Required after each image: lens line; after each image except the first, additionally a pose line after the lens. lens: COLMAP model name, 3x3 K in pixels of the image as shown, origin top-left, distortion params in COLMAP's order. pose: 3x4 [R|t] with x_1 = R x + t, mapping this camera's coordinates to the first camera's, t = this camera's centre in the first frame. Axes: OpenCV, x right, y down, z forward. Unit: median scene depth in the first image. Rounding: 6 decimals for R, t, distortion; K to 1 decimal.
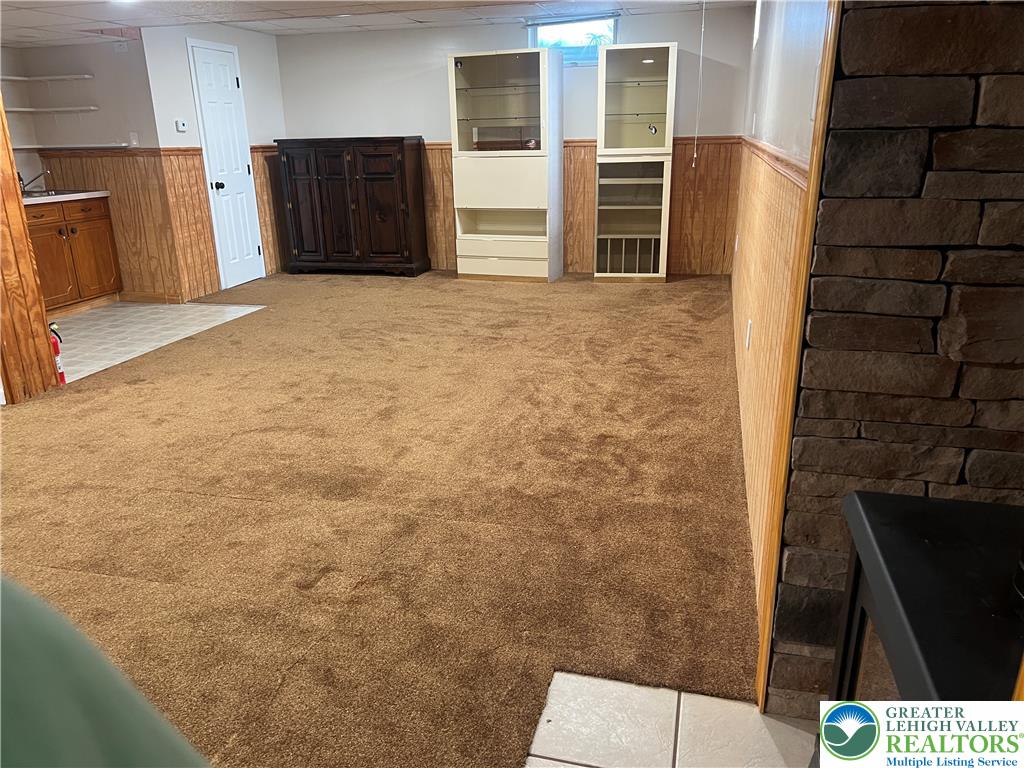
lens RADIAL K [[759.1, 0, 507.5], [0, 759.1, 387.1], [0, 0, 1]] dist [0.057861, -0.065210]
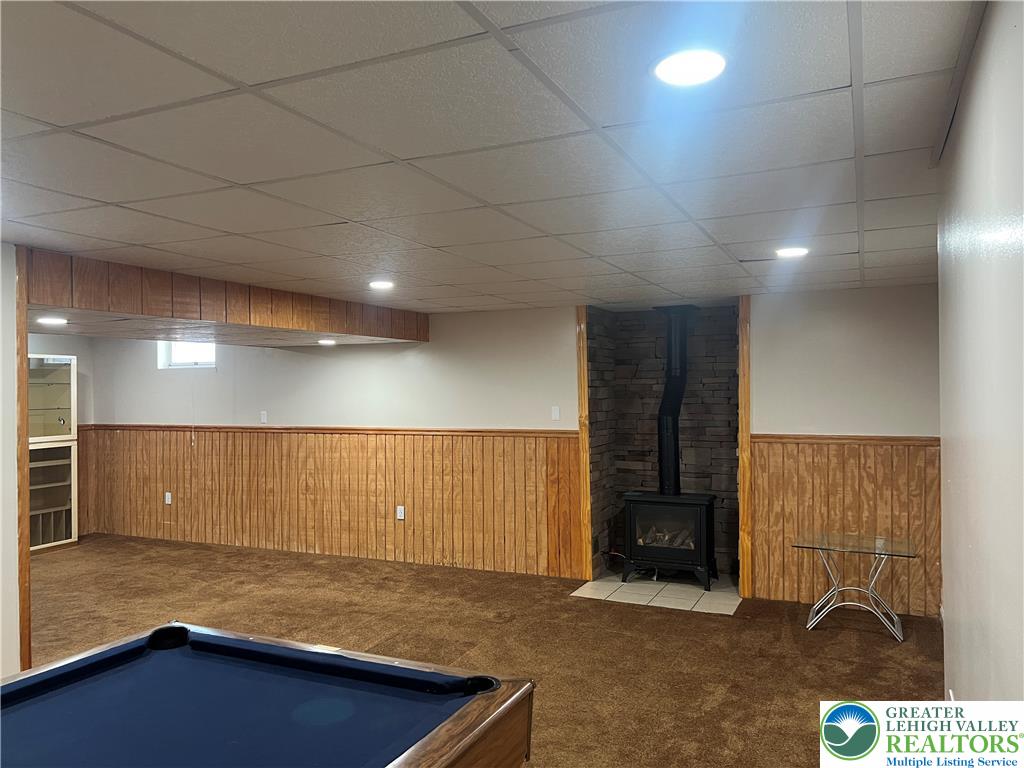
lens RADIAL K [[759.1, 0, 510.9], [0, 759.1, 387.8], [0, 0, 1]] dist [0.057861, -0.065210]
pose [[0.160622, 0.025765, 0.986680, -0.882504], [0.309174, 0.948037, -0.075086, -0.075971], [-0.937343, 0.317116, 0.144309, 0.145085]]
